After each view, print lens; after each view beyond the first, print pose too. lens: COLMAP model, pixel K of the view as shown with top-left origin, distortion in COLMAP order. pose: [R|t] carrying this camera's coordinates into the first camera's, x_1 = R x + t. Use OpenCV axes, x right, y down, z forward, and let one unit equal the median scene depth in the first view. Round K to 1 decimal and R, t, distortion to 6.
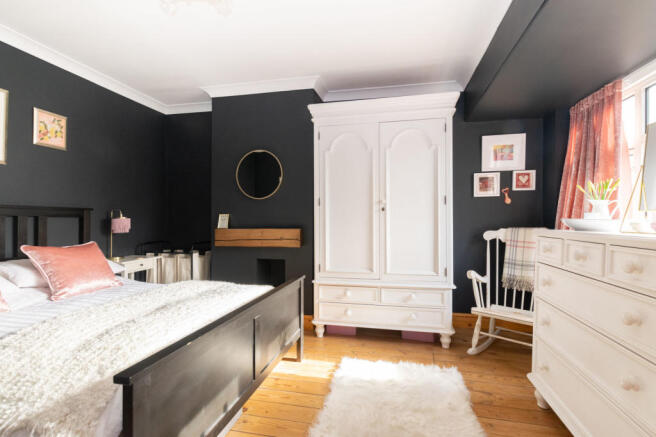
lens RADIAL K [[292.8, 0, 343.0], [0, 292.8, 220.5], [0, 0, 1]] dist [0.009670, -0.003106]
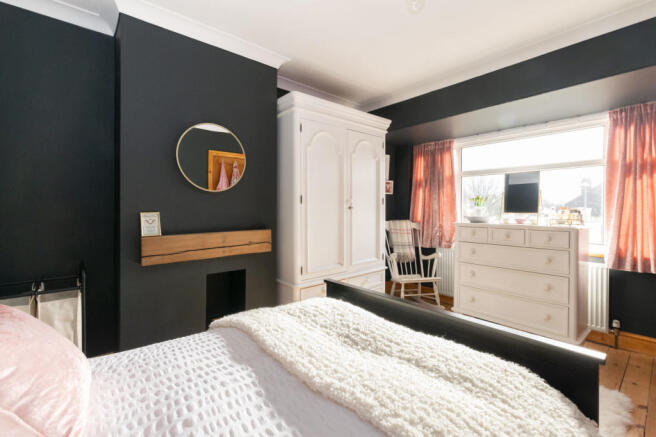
lens RADIAL K [[292.8, 0, 329.6], [0, 292.8, 213.4], [0, 0, 1]] dist [0.009670, -0.003106]
pose [[0.617767, -0.012981, 0.786254, -0.758284], [0.005906, 0.999912, 0.011868, -0.029727], [-0.786339, -0.002688, 0.617789, 0.362680]]
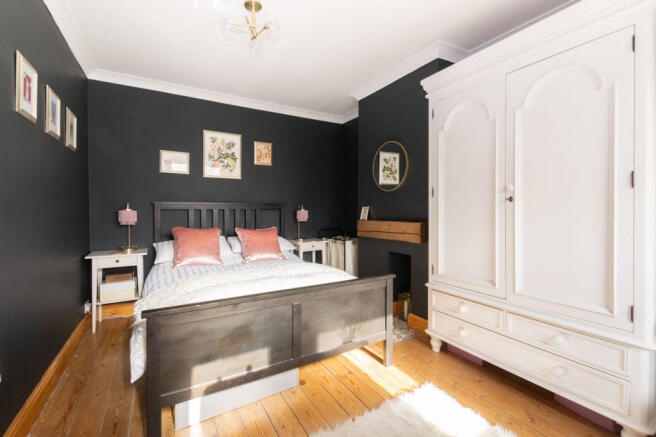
lens RADIAL K [[292.8, 0, 330.6], [0, 292.8, 213.9], [0, 0, 1]] dist [0.009670, -0.003106]
pose [[0.662862, 0.012085, -0.748644, 0.362035], [0.000117, 0.999868, 0.016245, -0.014614], [0.748742, -0.010856, 0.662773, 0.218613]]
